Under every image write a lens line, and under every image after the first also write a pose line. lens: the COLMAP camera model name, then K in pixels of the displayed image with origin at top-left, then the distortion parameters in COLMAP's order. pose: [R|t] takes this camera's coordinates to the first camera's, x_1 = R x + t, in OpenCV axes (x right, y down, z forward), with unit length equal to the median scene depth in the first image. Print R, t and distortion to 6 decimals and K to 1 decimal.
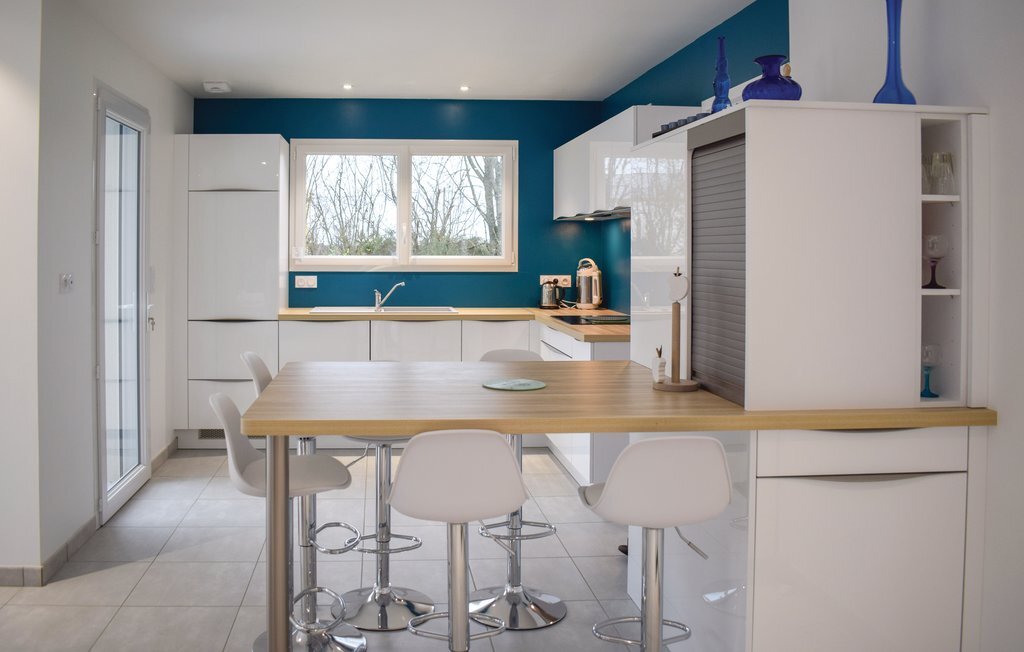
lens RADIAL K [[817.3, 0, 442.8], [0, 817.3, 261.2], [0, 0, 1]] dist [-0.079727, -0.002797]
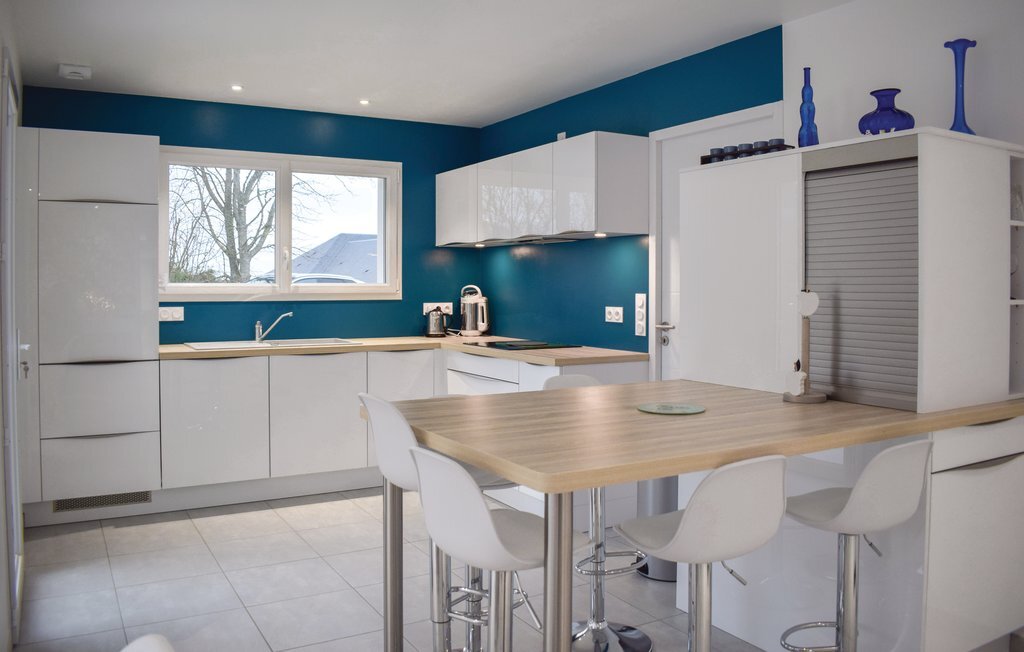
lens RADIAL K [[791.6, 0, 493.6], [0, 791.6, 306.0], [0, 0, 1]] dist [-0.066050, 0.002315]
pose [[0.900560, -0.013433, 0.434524, -0.221033], [0.008097, 0.999867, 0.014129, 0.008323], [-0.434656, -0.009206, 0.900550, 0.118806]]
